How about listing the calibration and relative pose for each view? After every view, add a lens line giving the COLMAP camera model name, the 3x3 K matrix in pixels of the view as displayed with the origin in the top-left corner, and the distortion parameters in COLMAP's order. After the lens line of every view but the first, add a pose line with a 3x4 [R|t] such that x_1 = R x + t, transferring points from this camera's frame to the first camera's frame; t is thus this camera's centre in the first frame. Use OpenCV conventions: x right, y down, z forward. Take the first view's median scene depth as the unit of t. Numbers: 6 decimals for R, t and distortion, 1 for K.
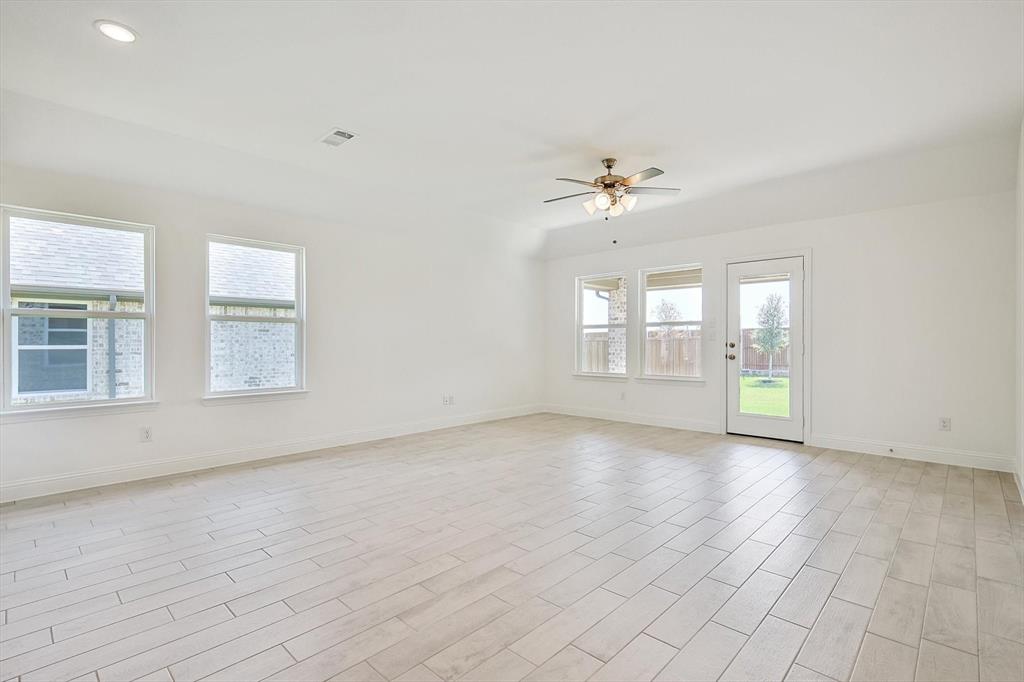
lens RADIAL K [[476.0, 0, 512.0], [0, 476.0, 341.0], [0, 0, 1]] dist [0.000369, -0.000288]
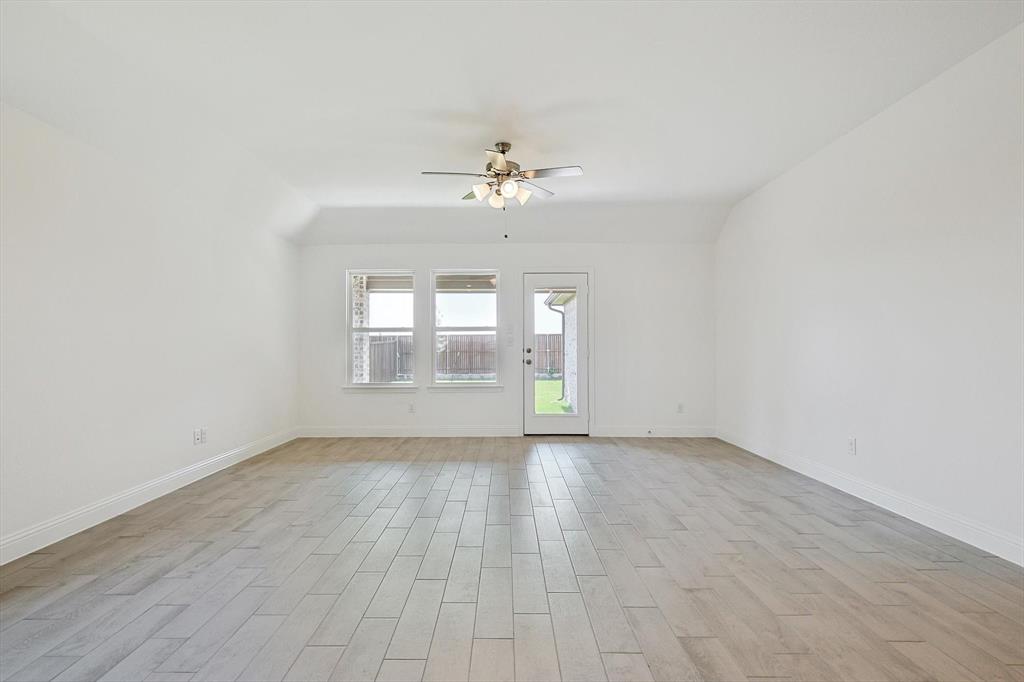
lens RADIAL K [[488.2, 0, 496.2], [0, 488.2, 340.4], [0, 0, 1]] dist [0.001998, 0.000099]
pose [[0.734277, 0.008861, 0.678792, -0.322121], [0.001128, 0.999897, -0.014273, 0.001753], [-0.678849, 0.011246, 0.734192, 0.255468]]
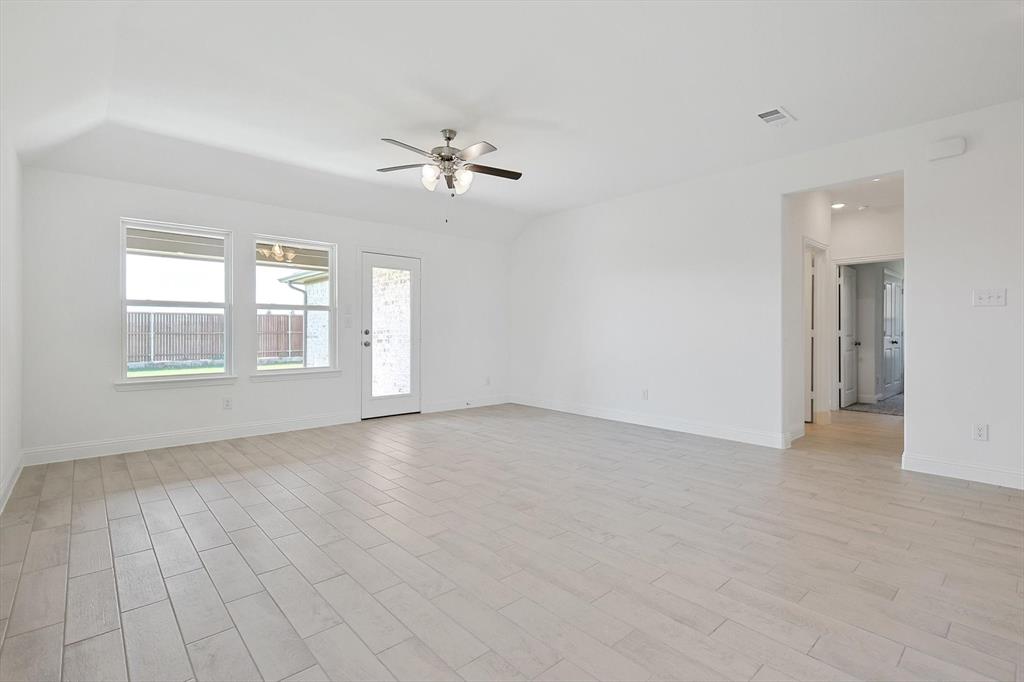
lens RADIAL K [[480.8, 0, 515.1], [0, 480.8, 327.2], [0, 0, 1]] dist [0.000153, -0.000192]
pose [[0.075229, 0.008042, 0.997134, -0.538692], [-0.005032, 0.999958, -0.007685, 0.004441], [-0.997154, -0.004439, 0.075267, 0.603993]]
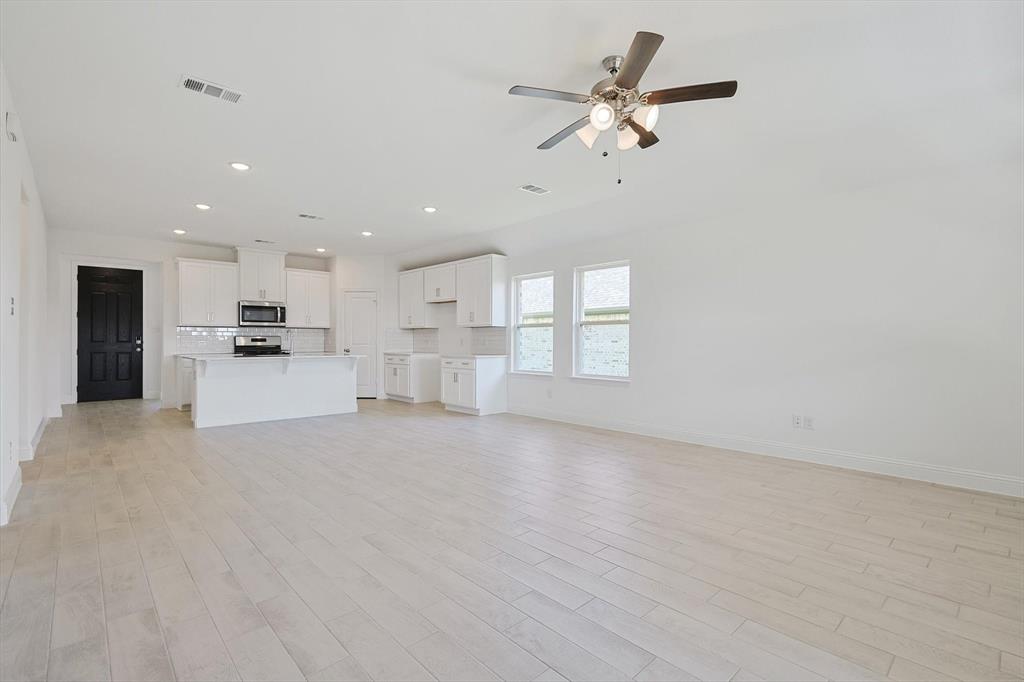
lens RADIAL K [[476.0, 0, 512.0], [0, 476.0, 341.0], [0, 0, 1]] dist [0.000369, -0.000288]
pose [[-0.066078, -0.005706, -0.997798, 0.650890], [0.008420, 0.999945, -0.006276, 0.007218], [0.997779, -0.008816, -0.066026, 0.691461]]
